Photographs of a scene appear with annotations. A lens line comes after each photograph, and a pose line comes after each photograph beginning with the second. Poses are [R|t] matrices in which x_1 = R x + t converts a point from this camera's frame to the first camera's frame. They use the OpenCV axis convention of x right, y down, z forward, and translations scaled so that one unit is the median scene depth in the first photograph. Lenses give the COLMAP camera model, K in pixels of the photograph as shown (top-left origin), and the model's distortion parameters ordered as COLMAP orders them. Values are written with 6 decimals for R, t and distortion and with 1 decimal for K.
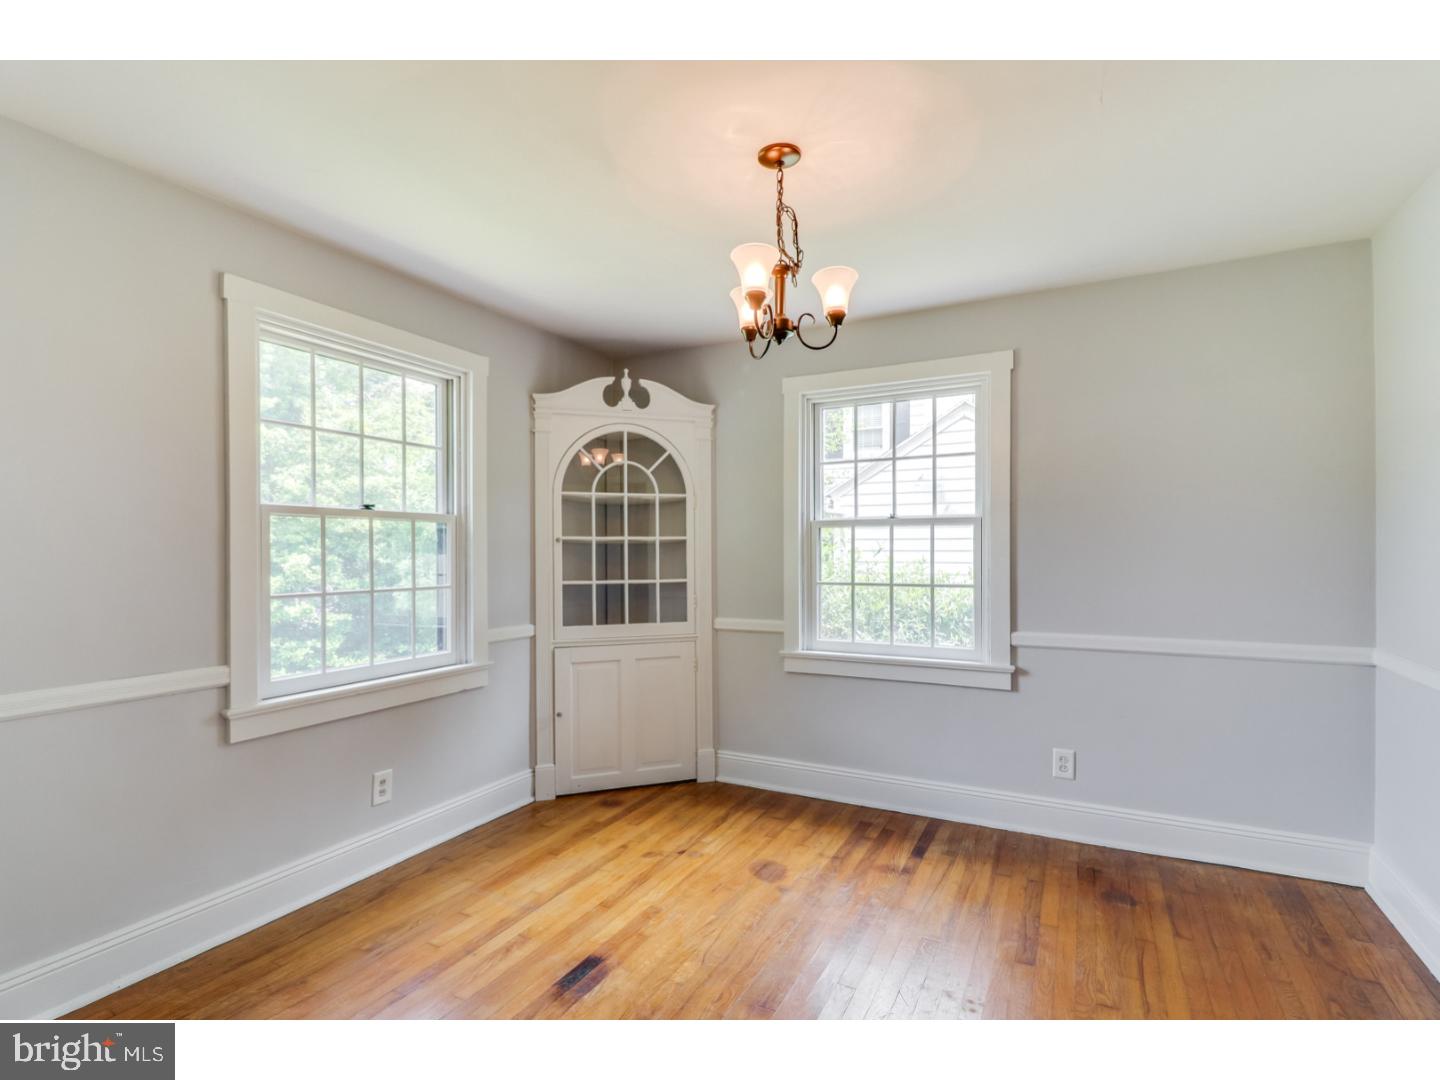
lens RADIAL K [[648.6, 0, 734.3], [0, 648.6, 547.4], [0, 0, 1]] dist [-0.005781, -0.000762]
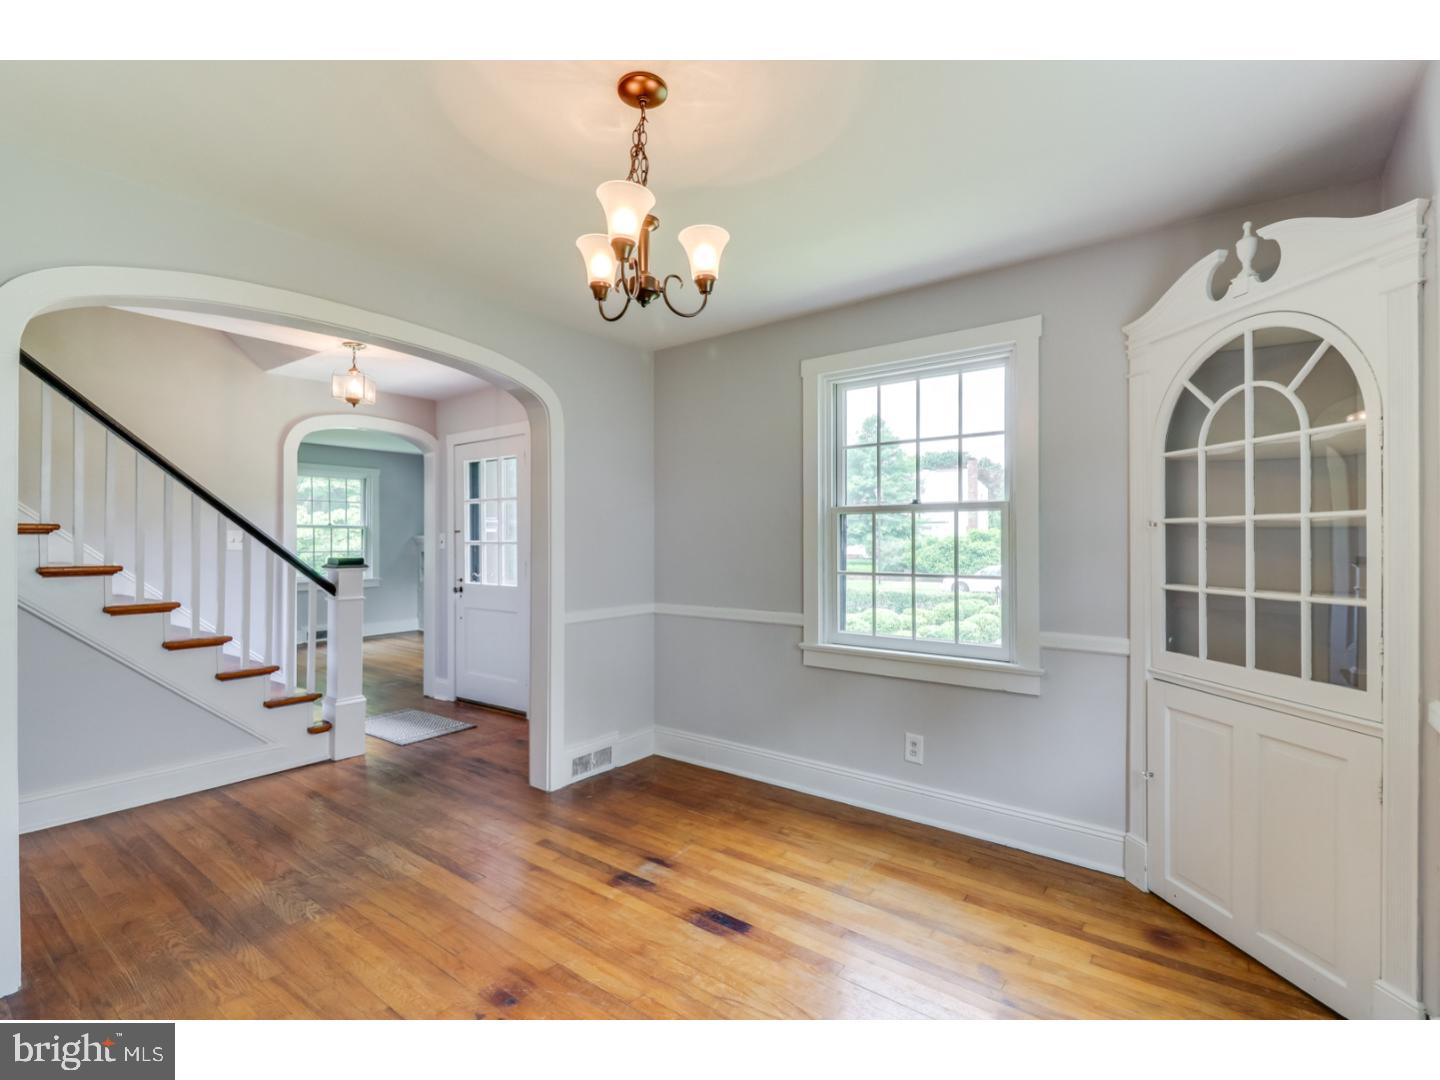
lens RADIAL K [[635.6, 0, 720.8], [0, 635.6, 537.1], [0, 0, 1]] dist [-0.003927, -0.001340]
pose [[-0.139255, -0.001792, -0.990255, 0.514741], [0.006060, 0.999978, -0.002662, 0.001546], [0.990238, -0.006371, -0.139241, 0.702277]]
